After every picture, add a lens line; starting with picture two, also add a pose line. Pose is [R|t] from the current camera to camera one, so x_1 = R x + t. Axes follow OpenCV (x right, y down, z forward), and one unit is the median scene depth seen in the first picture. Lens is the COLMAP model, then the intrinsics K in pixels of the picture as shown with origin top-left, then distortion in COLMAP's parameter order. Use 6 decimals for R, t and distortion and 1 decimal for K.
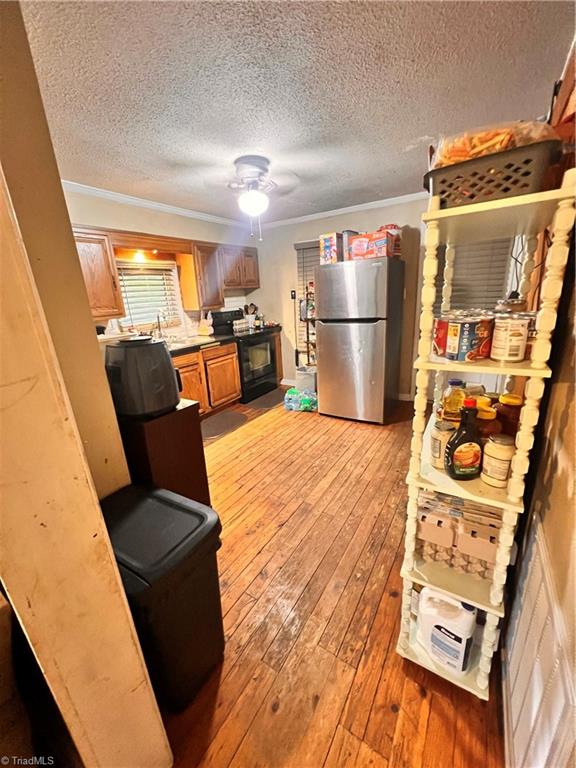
lens RADIAL K [[304.3, 0, 288.5], [0, 304.3, 385.2], [0, 0, 1]] dist [0.000654, -0.000106]
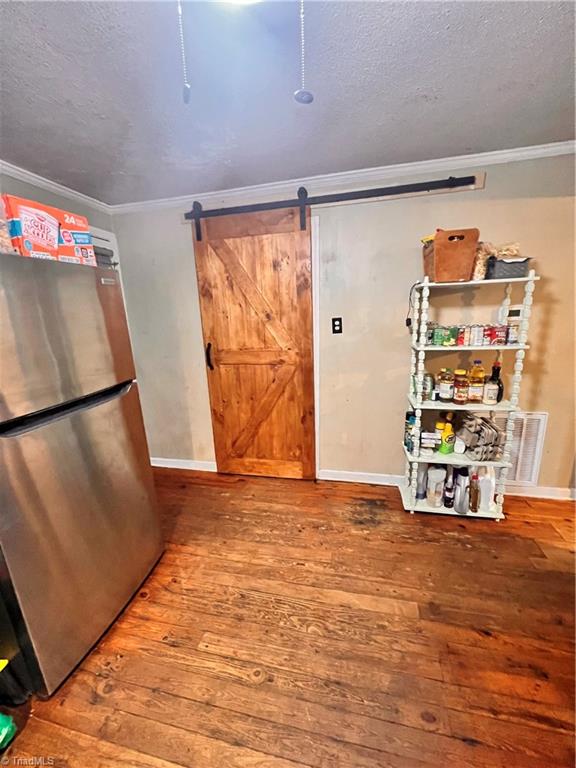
lens RADIAL K [[304.3, 0, 288.1], [0, 304.3, 385.9], [0, 0, 1]] dist [0.000654, -0.000106]
pose [[-0.331056, -0.159198, 0.930085, -0.300049], [0.326508, 0.905452, 0.271200, -0.274478], [-0.885322, 0.393462, -0.247776, 0.913664]]
